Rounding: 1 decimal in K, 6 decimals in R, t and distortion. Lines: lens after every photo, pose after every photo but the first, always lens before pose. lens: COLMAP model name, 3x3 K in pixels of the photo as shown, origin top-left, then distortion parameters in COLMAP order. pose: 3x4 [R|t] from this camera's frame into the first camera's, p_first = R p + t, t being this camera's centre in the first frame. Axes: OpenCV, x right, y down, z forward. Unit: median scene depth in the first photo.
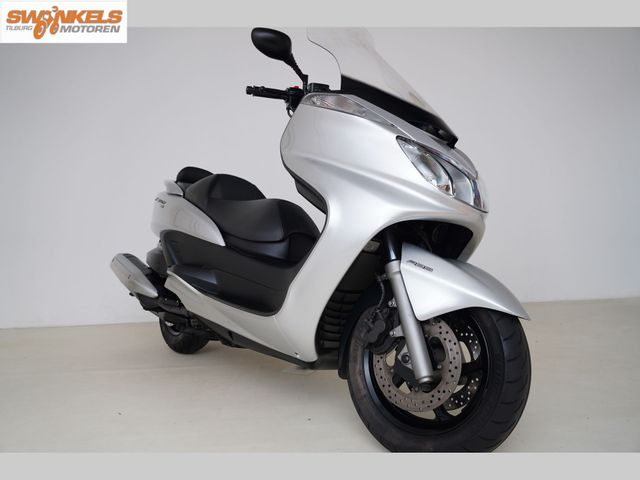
lens RADIAL K [[509.1, 0, 321.3], [0, 509.1, 236.6], [0, 0, 1]] dist [-0.063082, -0.003697]
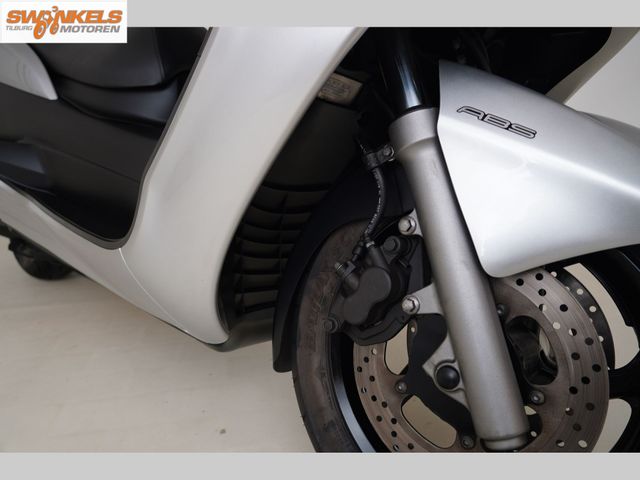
lens RADIAL K [[509.1, 0, 320.9], [0, 509.1, 234.0], [0, 0, 1]] dist [-0.063082, -0.003697]
pose [[0.994984, -0.017889, 0.098425, 0.036023], [-0.004325, 0.975269, 0.220981, 0.053452], [-0.099944, -0.220298, 0.970299, 0.623905]]
